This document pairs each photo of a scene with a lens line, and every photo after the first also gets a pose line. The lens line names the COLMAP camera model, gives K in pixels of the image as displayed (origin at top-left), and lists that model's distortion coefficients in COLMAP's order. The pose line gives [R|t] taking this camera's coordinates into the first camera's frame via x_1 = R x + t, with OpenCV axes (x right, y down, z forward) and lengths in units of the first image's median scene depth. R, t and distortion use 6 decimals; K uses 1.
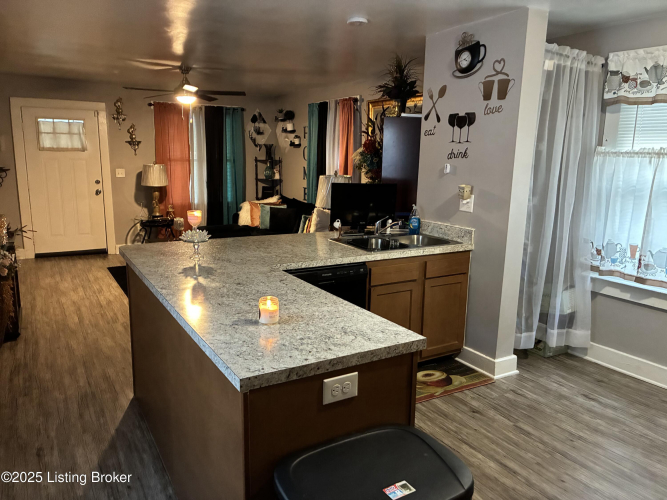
lens RADIAL K [[501.0, 0, 333.5], [0, 501.0, 250.0], [0, 0, 1]] dist [0.076721, -0.098297]
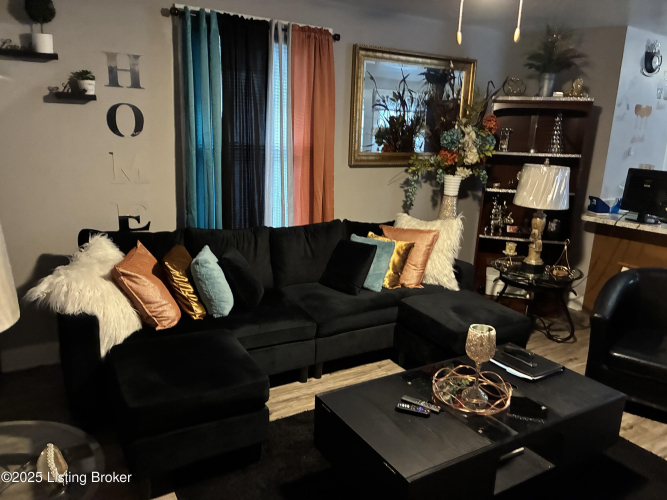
lens RADIAL K [[501.0, 0, 333.5], [0, 501.0, 250.0], [0, 0, 1]] dist [0.076721, -0.098297]
pose [[-0.004223, -0.244147, 0.969729, -0.991021], [0.157942, 0.957403, 0.241732, -0.340678], [-0.987439, 0.154181, 0.034518, 1.696601]]
